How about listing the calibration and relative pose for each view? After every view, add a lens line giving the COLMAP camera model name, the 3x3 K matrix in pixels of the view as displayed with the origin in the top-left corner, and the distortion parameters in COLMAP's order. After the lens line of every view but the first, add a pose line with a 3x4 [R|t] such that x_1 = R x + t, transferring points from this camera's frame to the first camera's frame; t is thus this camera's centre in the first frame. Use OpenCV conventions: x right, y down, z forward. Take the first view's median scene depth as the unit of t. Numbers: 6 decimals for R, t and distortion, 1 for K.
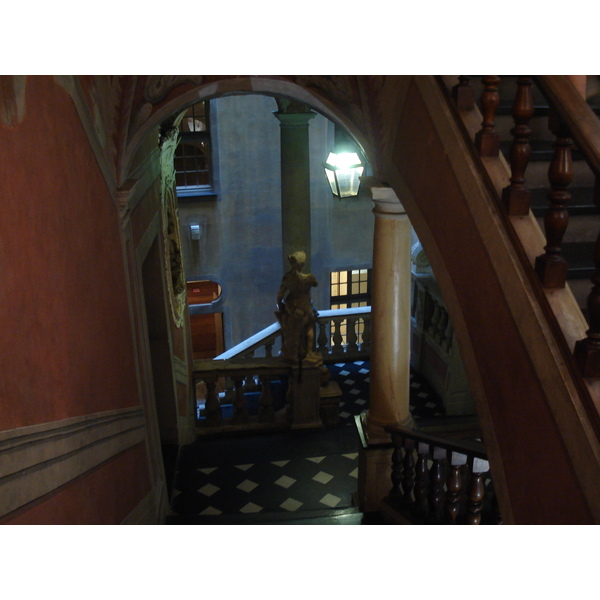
lens RADIAL K [[677.9, 0, 299.4], [0, 677.9, 301.7], [0, 0, 1]] dist [-0.100616, 0.000000]
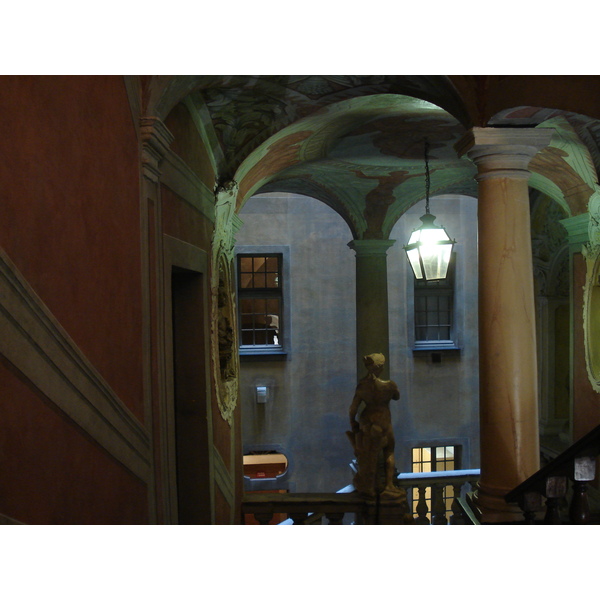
lens RADIAL K [[677.9, 0, 302.9], [0, 677.9, 298.5], [0, 0, 1]] dist [-0.100616, 0.000000]
pose [[0.994203, -0.000851, -0.107514, -0.000936], [-0.036380, 0.938324, -0.343838, 0.119072], [0.101175, 0.345756, 0.932854, 0.151684]]
